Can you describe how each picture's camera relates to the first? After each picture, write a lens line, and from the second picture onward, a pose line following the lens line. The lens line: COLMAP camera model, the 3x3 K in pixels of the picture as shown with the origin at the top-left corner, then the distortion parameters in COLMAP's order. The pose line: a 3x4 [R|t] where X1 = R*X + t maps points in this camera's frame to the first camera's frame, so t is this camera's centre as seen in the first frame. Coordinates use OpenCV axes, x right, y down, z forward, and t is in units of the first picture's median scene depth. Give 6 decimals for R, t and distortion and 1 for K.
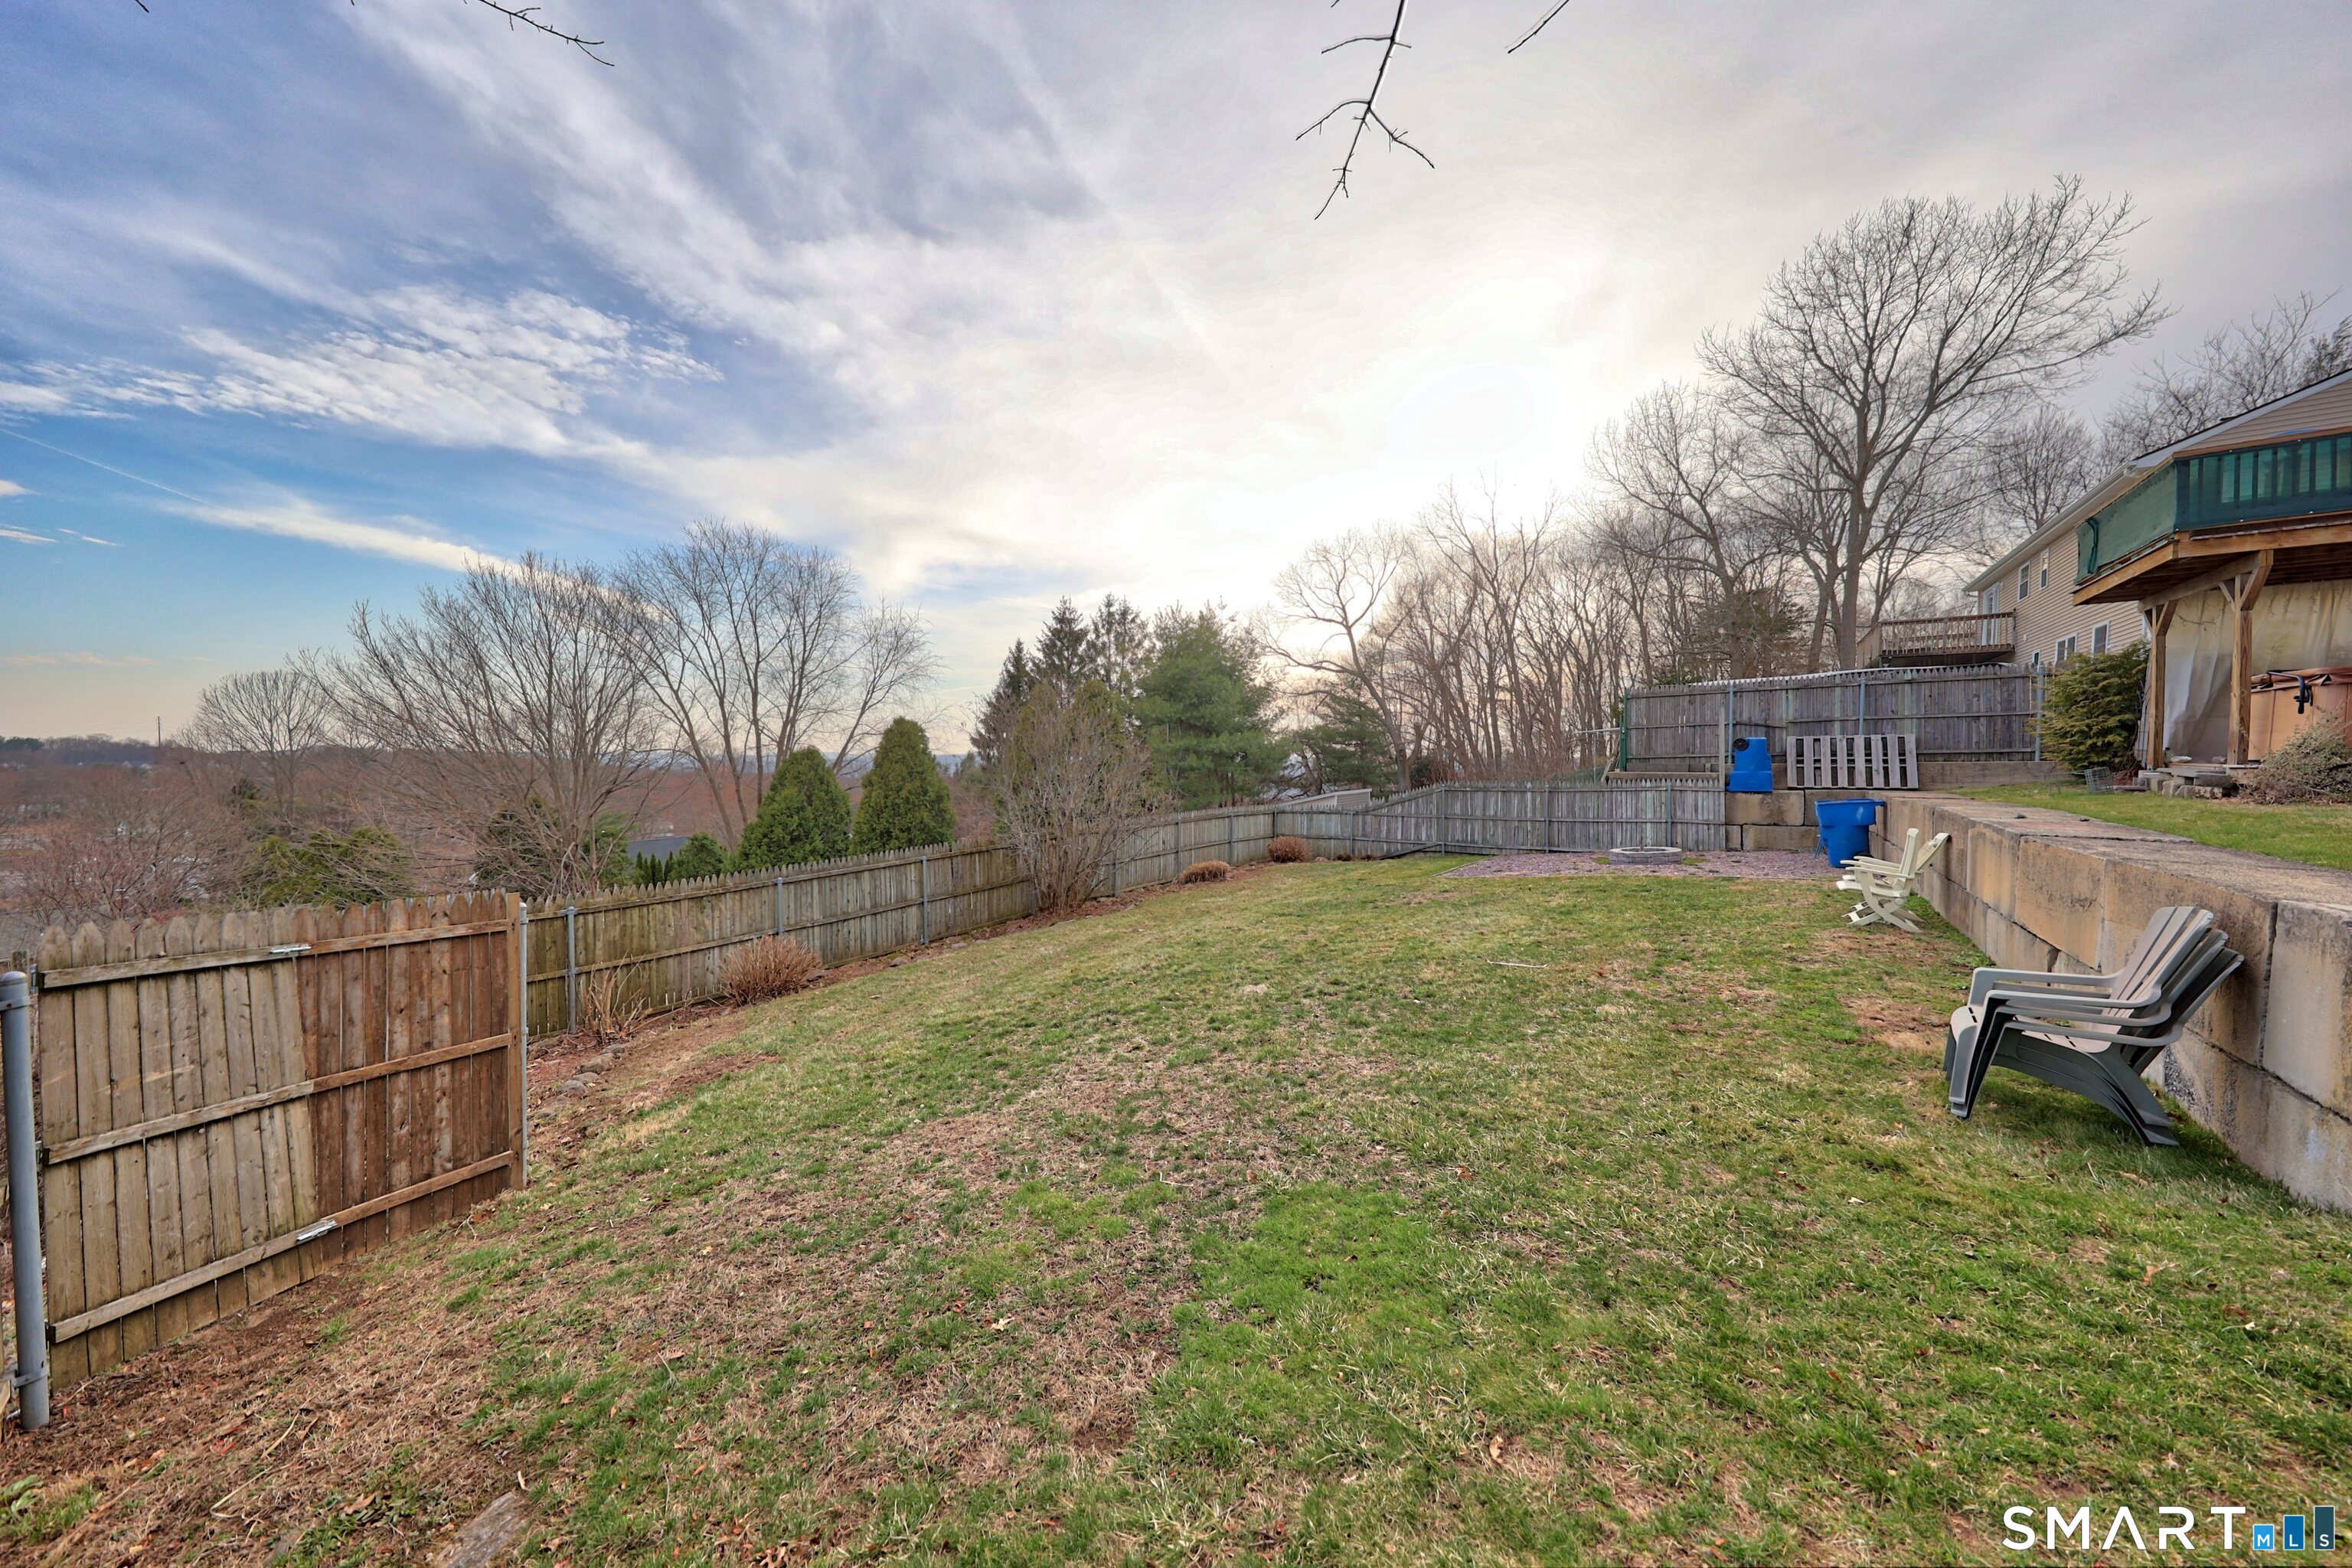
lens RADIAL K [[777.7, 0, 1163.0], [0, 777.7, 811.4], [0, 0, 1]] dist [0.002998, -0.000007]
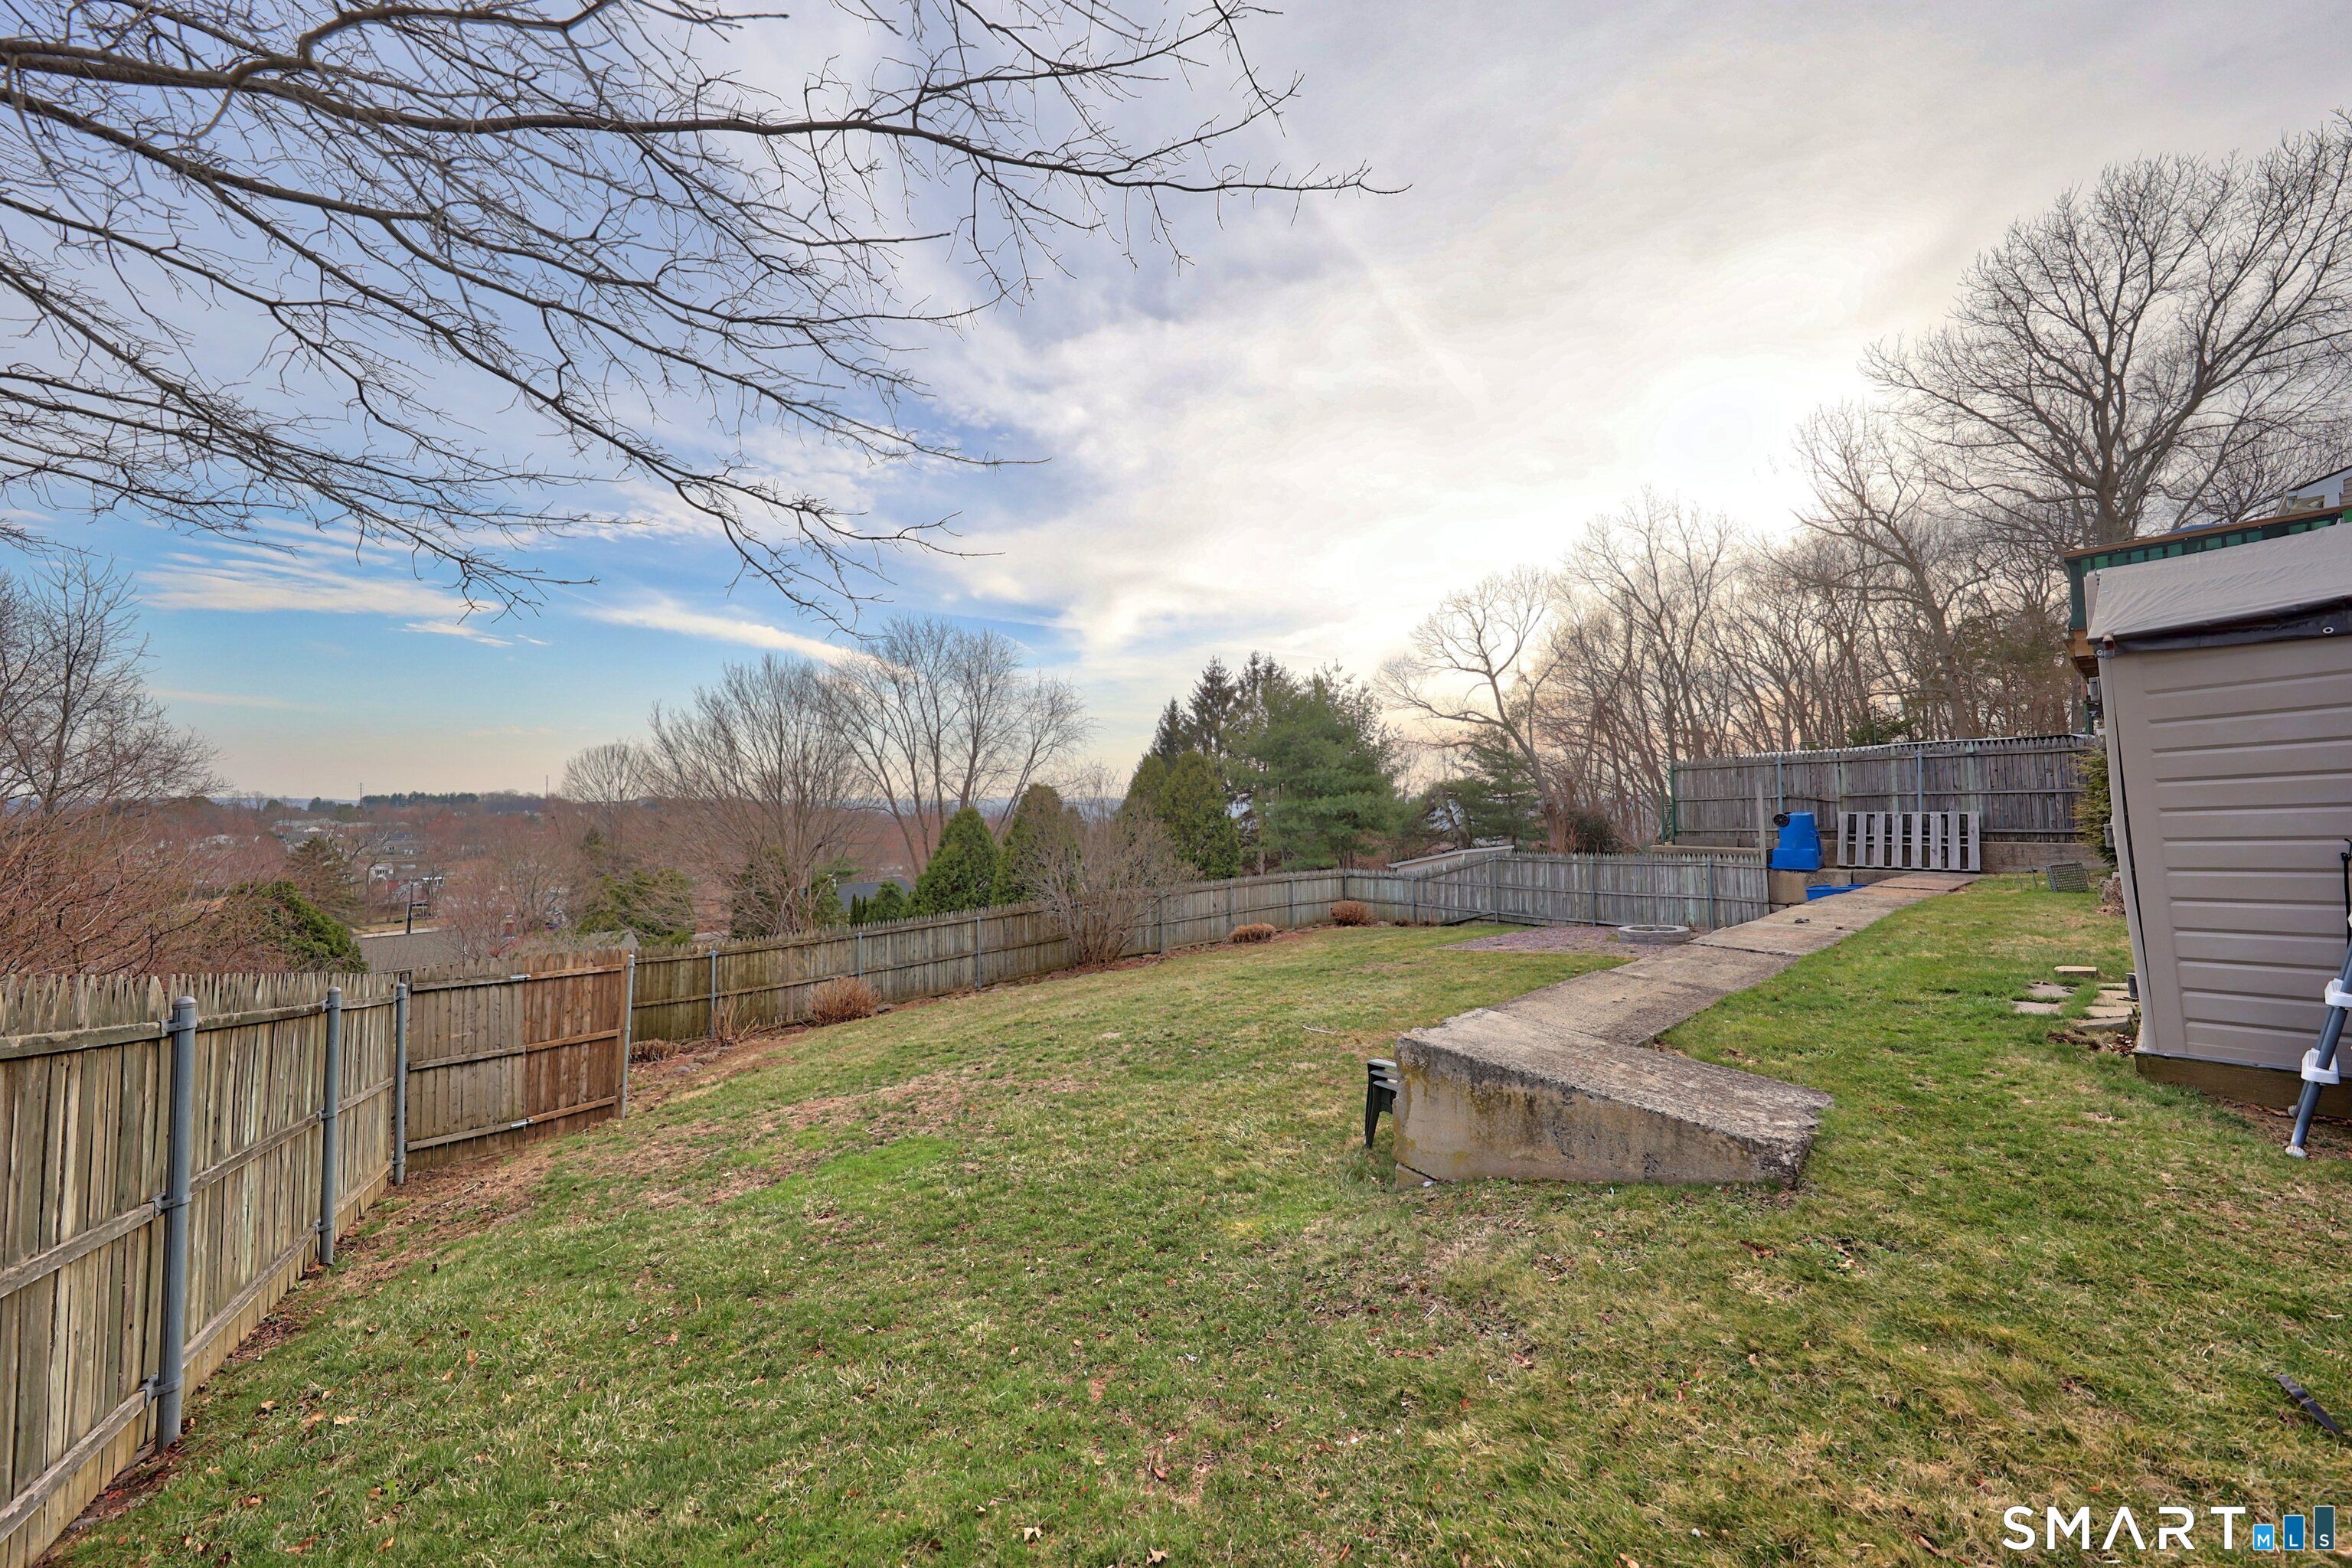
lens RADIAL K [[799.0, 0, 1162.6], [0, 799.0, 816.2], [0, 0, 1]] dist [0.002255, 0.000049]
pose [[0.968274, -0.003557, -0.249865, 0.194993], [-0.008533, 0.998845, -0.047286, -0.029720], [0.249744, 0.047918, 0.967125, -0.114736]]
